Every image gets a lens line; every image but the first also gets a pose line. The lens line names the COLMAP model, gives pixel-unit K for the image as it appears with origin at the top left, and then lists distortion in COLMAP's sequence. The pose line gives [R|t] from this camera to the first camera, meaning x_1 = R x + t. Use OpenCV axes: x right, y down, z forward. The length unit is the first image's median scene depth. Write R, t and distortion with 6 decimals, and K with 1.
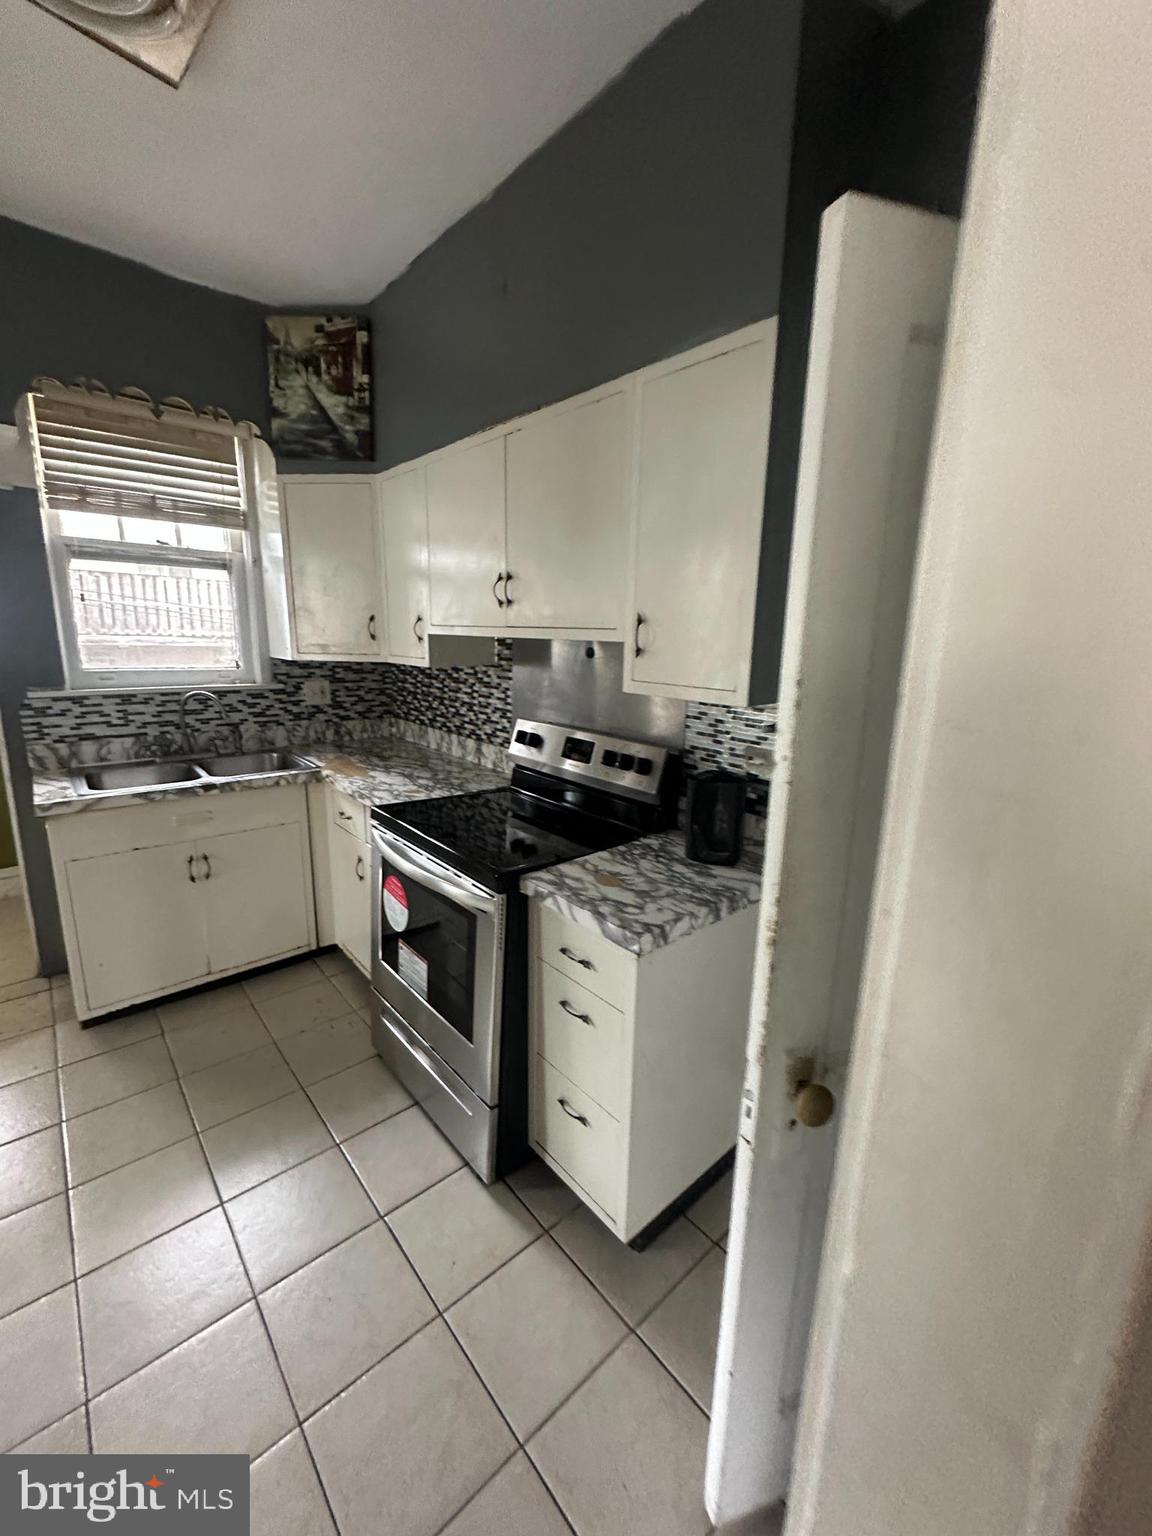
lens RADIAL K [[613.9, 0, 573.9], [0, 613.9, 767.1], [0, 0, 1]] dist [-0.004705, 0.001229]
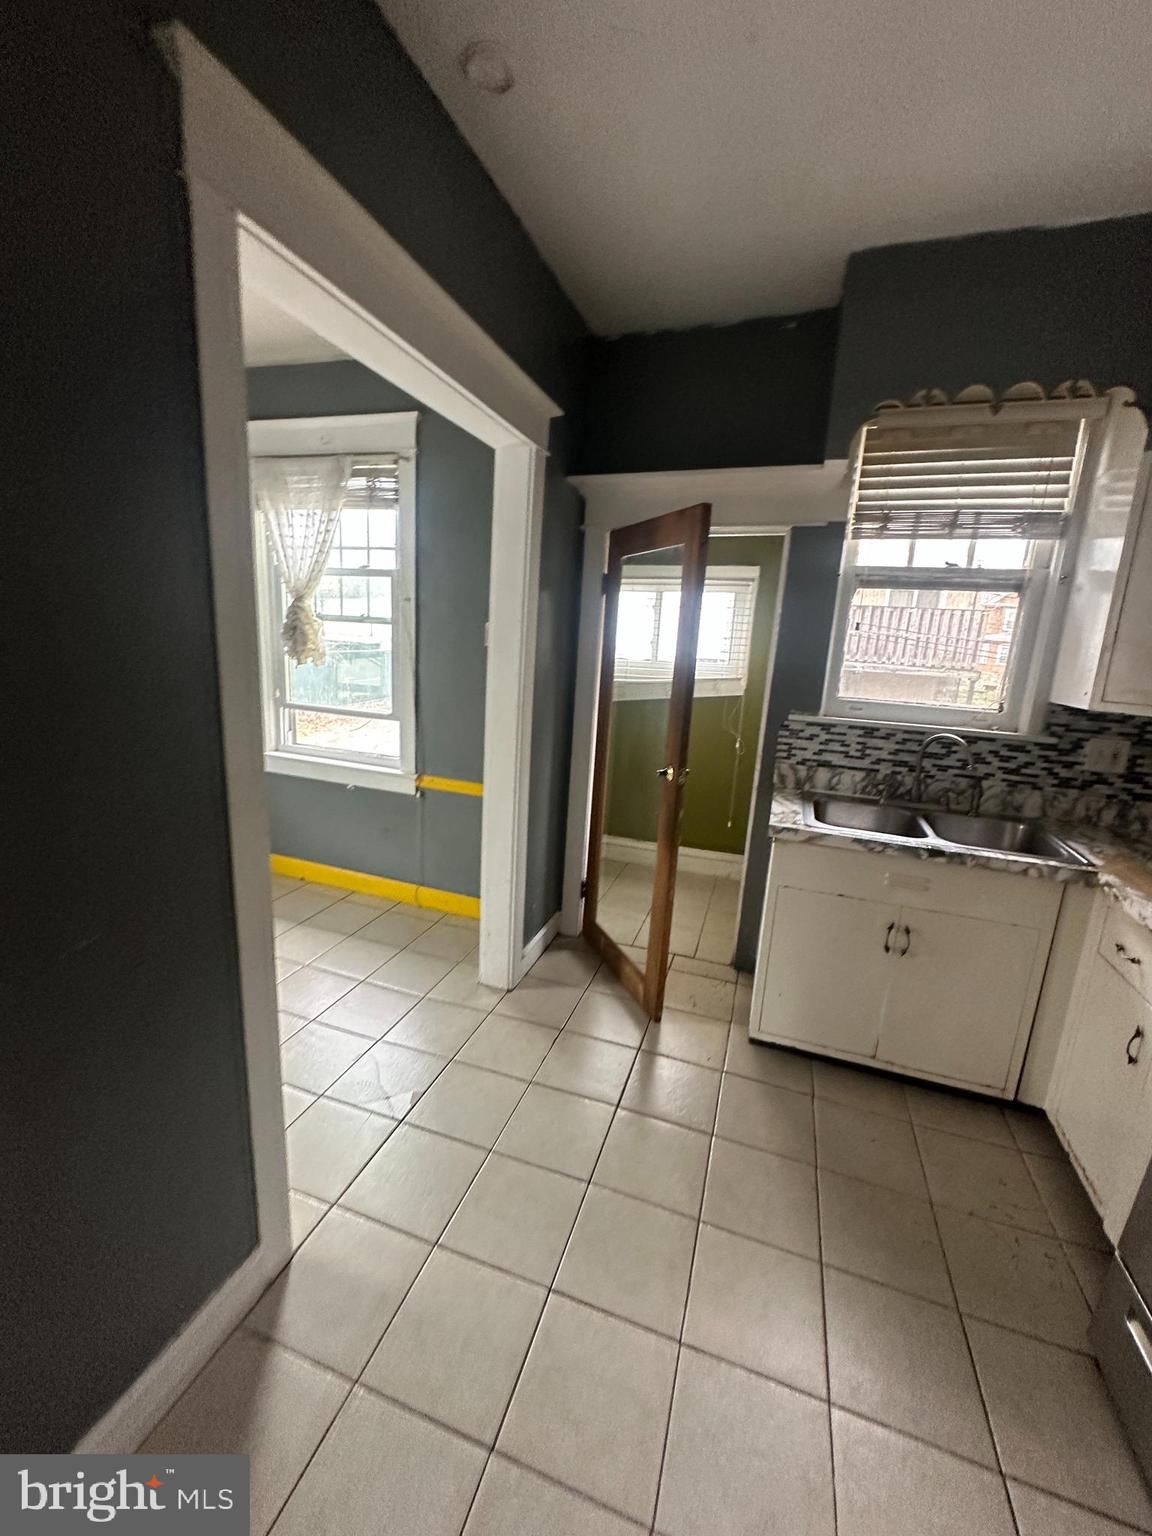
lens RADIAL K [[613.9, 0, 575.9], [0, 613.9, 766.3], [0, 0, 1]] dist [-0.004705, 0.001229]
pose [[0.496384, 0.184585, -0.848252, -0.150719], [-0.225326, 0.971039, 0.079447, -0.034461], [0.838350, 0.151697, 0.523600, 0.139265]]
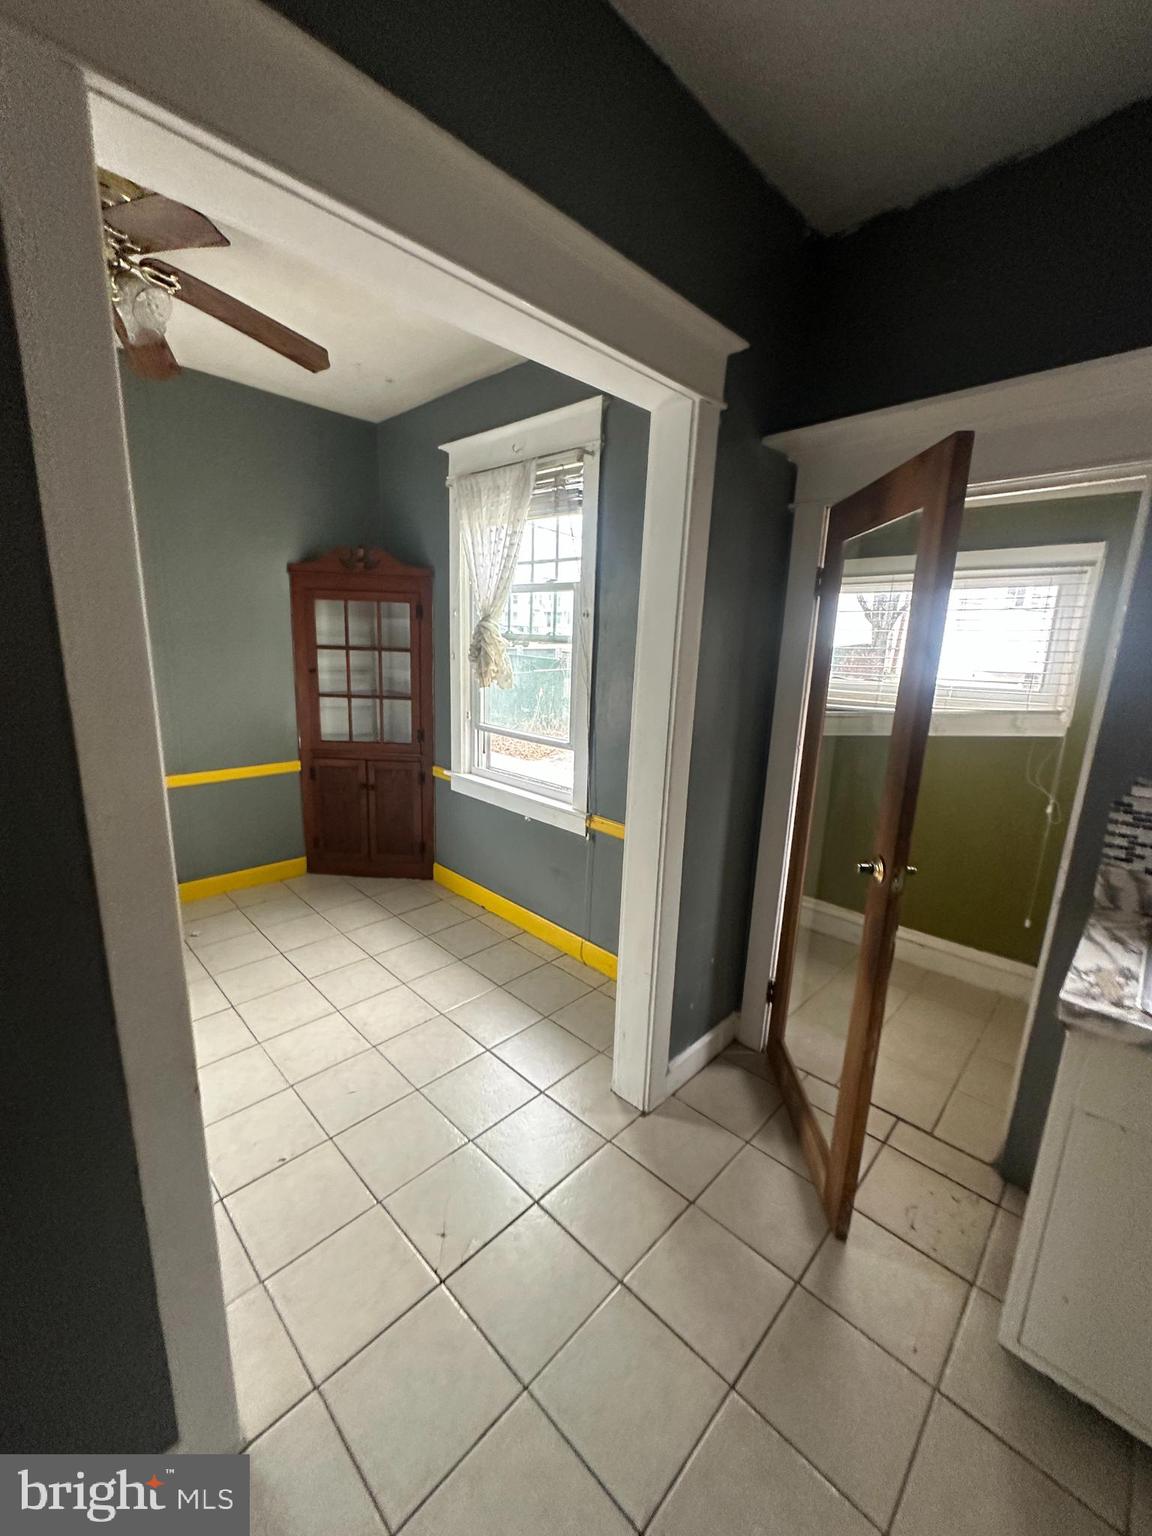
lens RADIAL K [[613.9, 0, 574.9], [0, 613.9, 767.5], [0, 0, 1]] dist [-0.004705, 0.001229]
pose [[0.073644, 0.187657, -0.979470, -0.326499], [-0.240749, 0.956435, 0.165142, -0.103760], [0.967789, 0.223644, 0.115614, 0.370082]]
